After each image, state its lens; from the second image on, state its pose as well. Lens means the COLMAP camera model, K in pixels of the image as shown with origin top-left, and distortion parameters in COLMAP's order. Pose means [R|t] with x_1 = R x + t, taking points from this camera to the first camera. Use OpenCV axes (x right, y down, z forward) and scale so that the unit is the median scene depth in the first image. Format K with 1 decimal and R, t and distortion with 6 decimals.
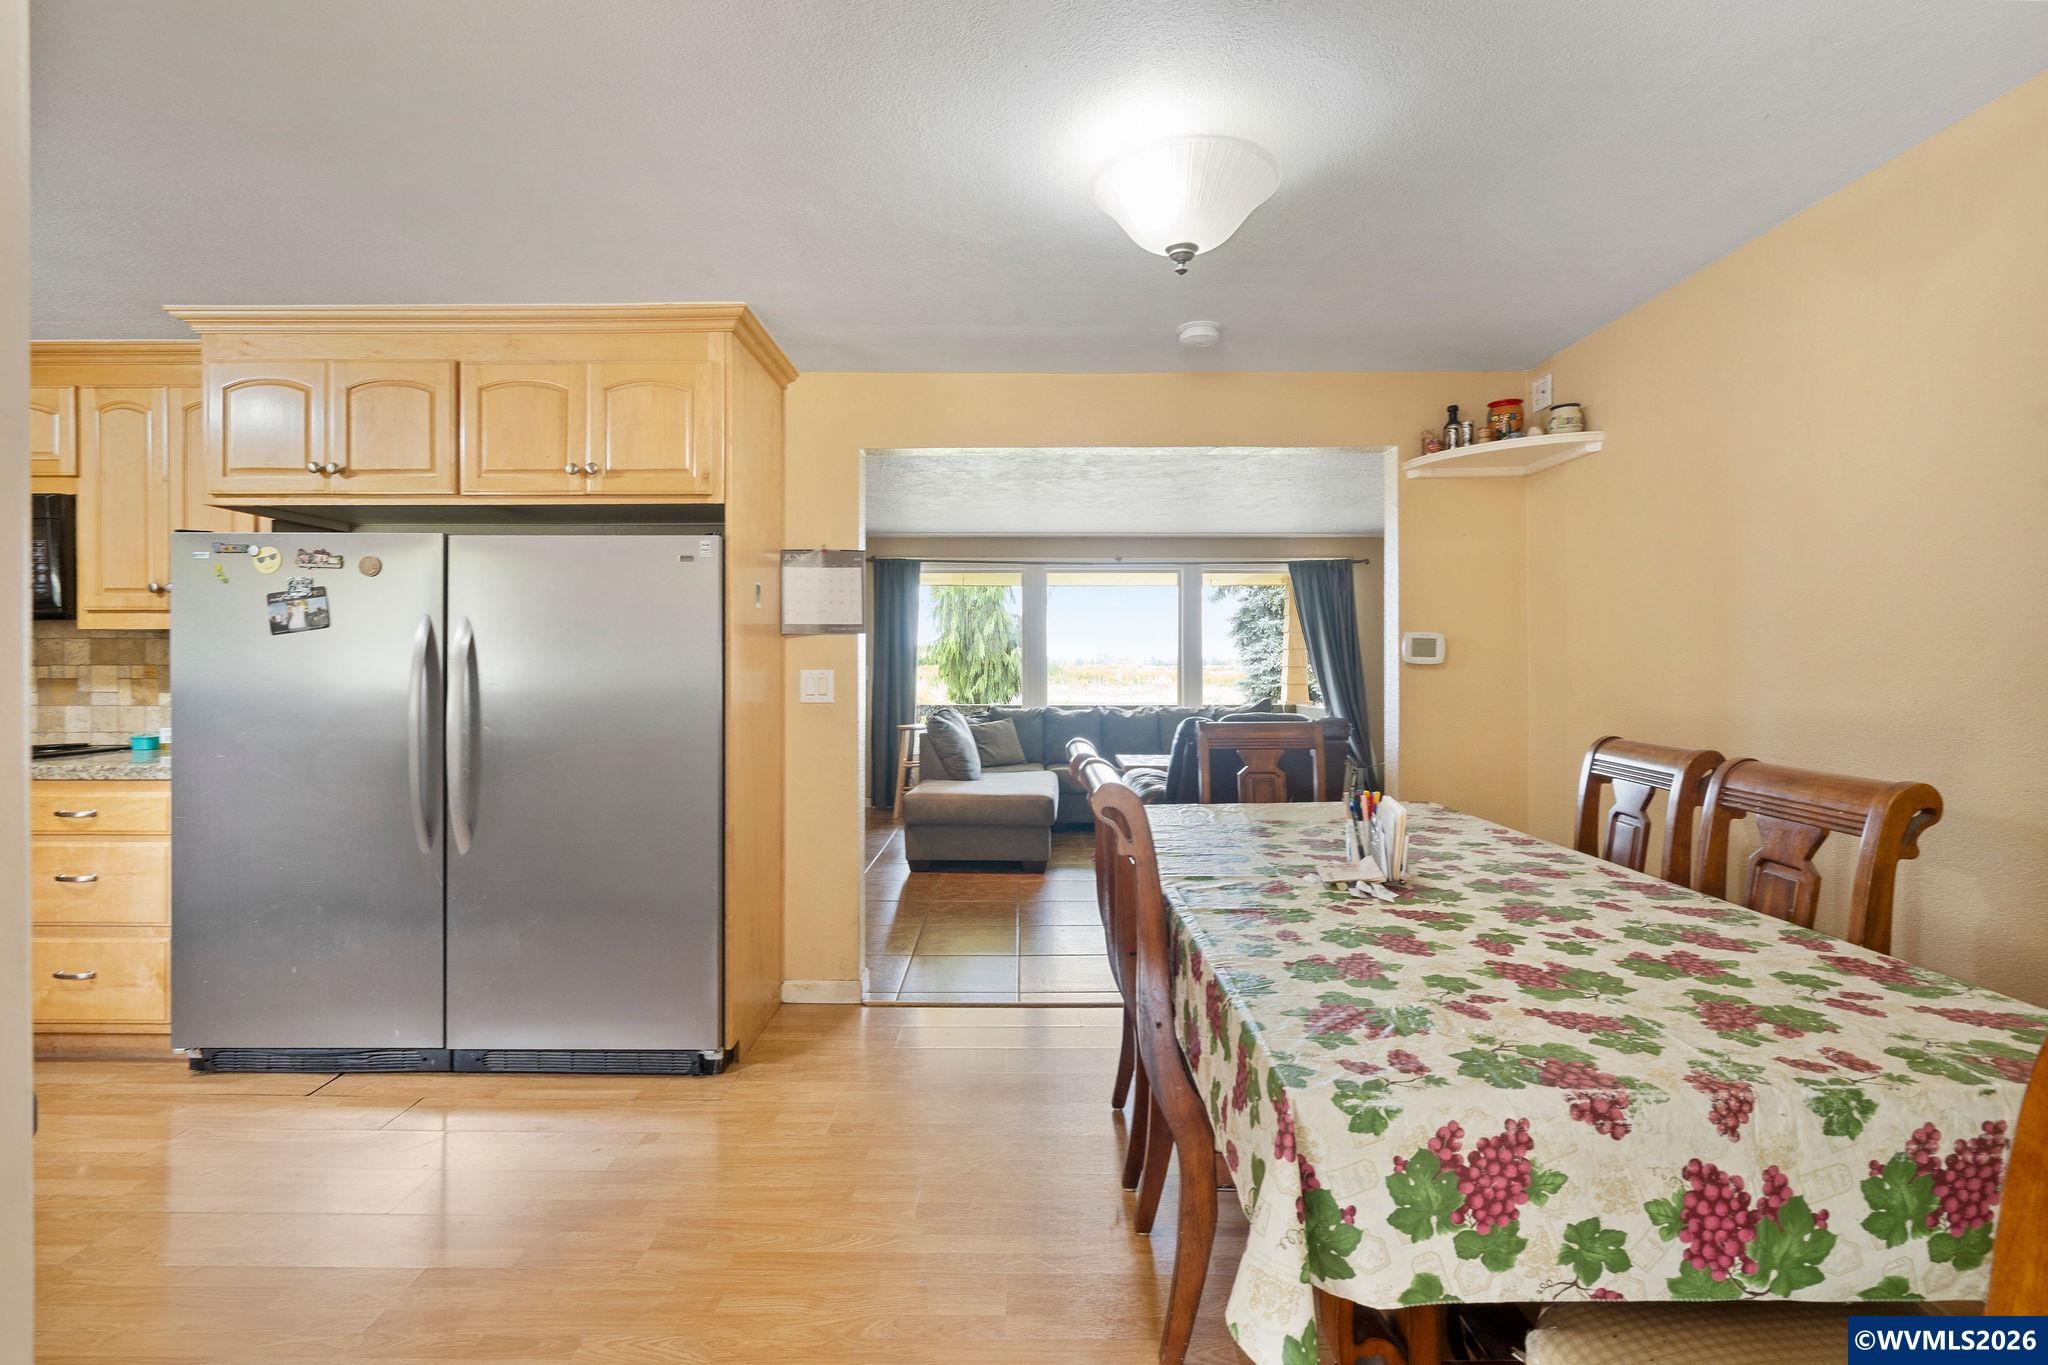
lens RADIAL K [[926.8, 0, 1015.6], [0, 926.8, 672.9], [0, 0, 1]] dist [-0.007072, 0.002555]
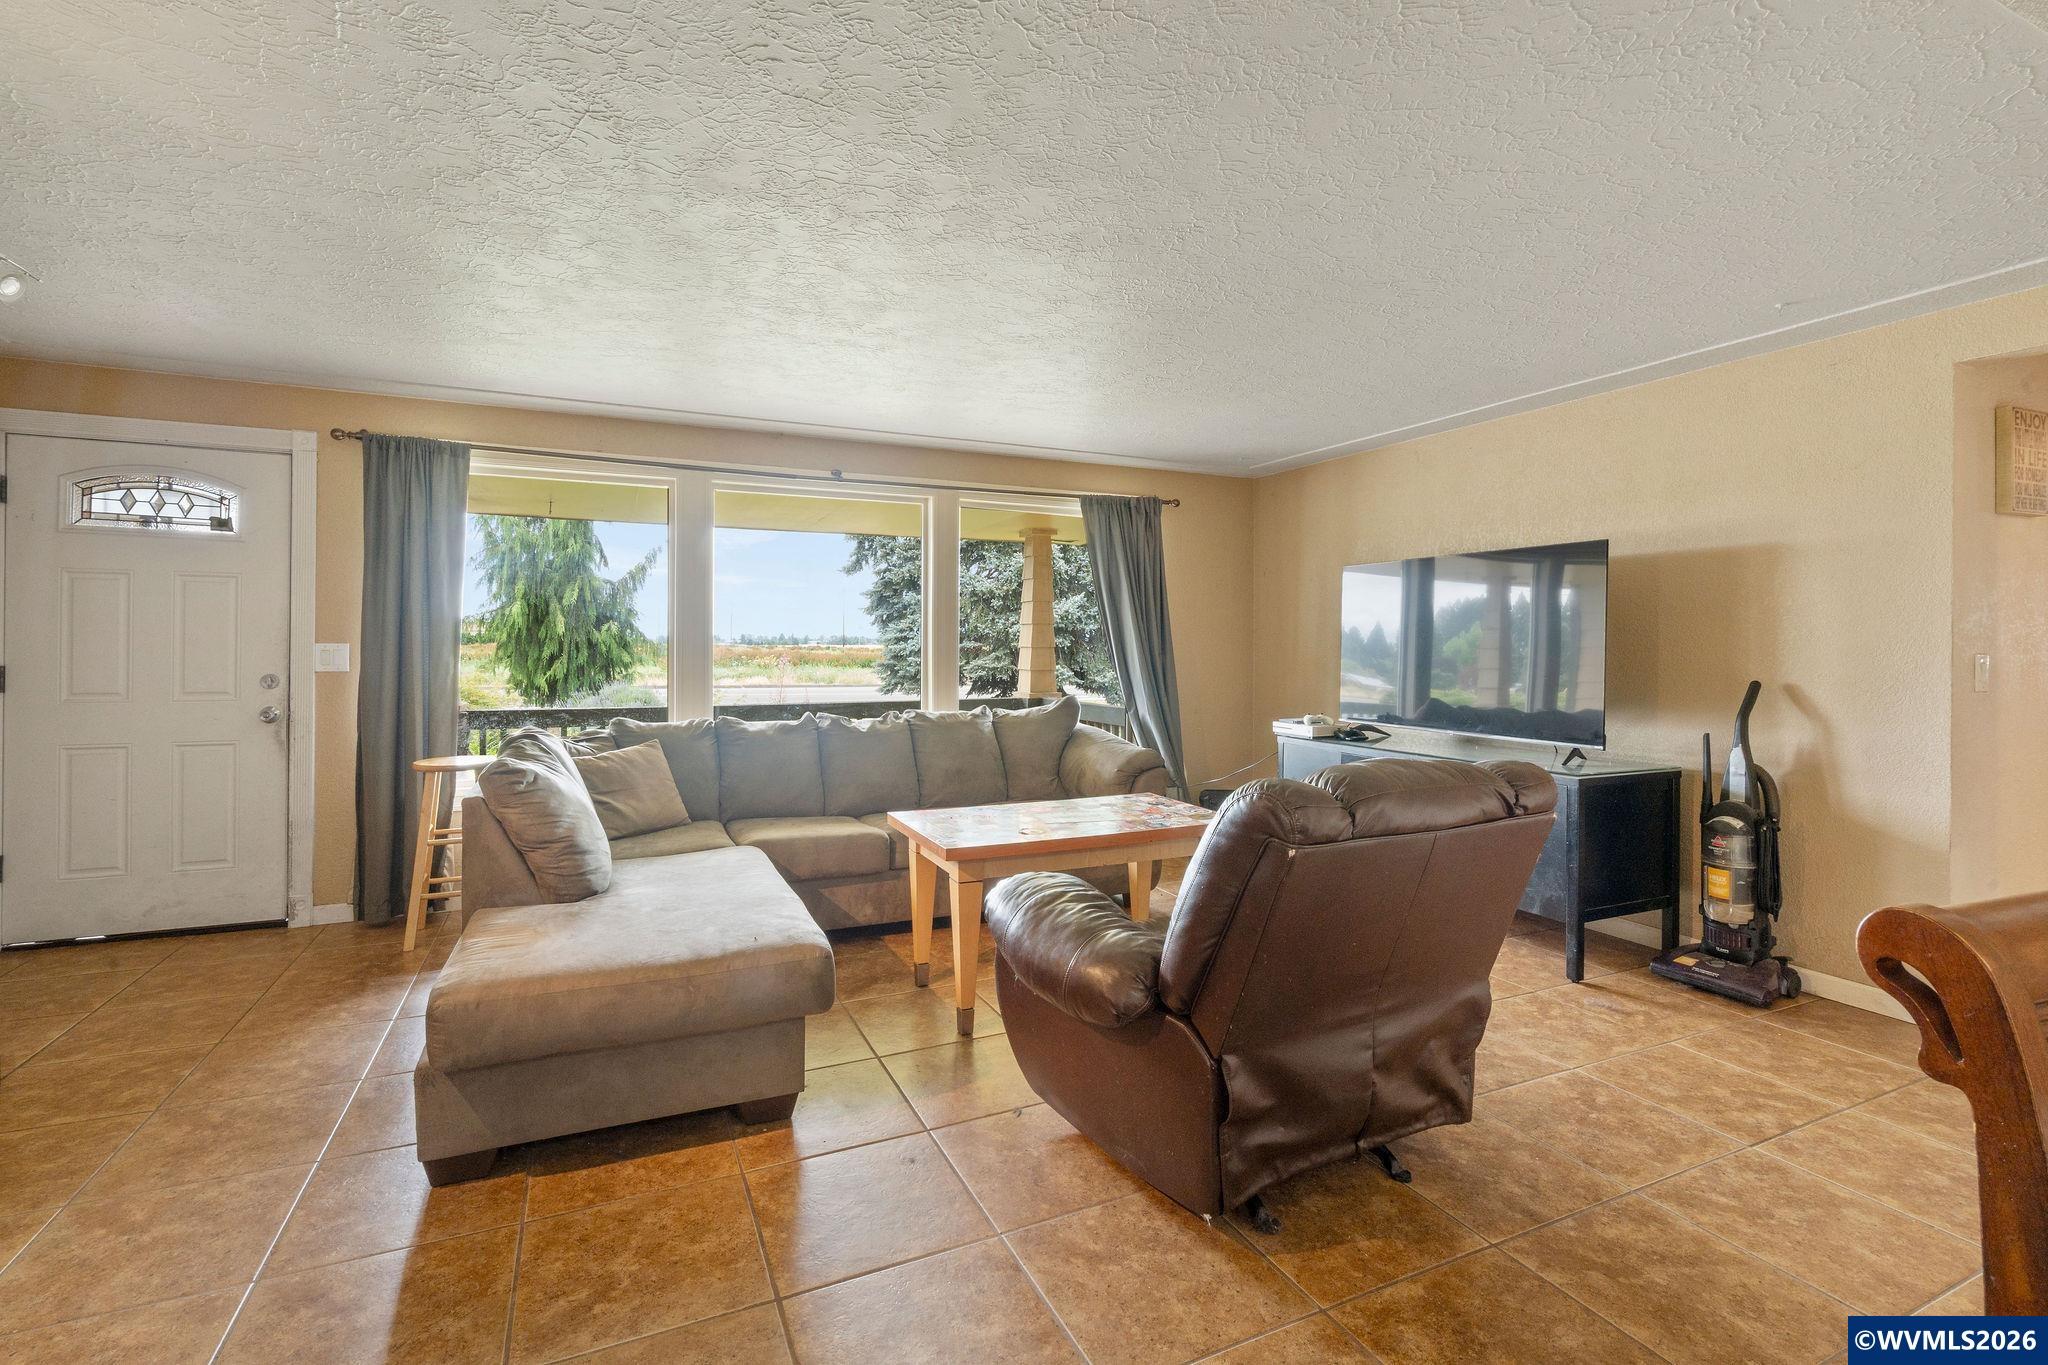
lens RADIAL K [[926.8, 0, 1011.5], [0, 926.8, 647.5], [0, 0, 1]] dist [-0.007072, 0.002555]
pose [[0.909806, 0.002024, 0.415028, -0.133667], [0.000245, 0.999985, -0.005415, -0.008986], [-0.415033, 0.005028, 0.909792, 1.330427]]
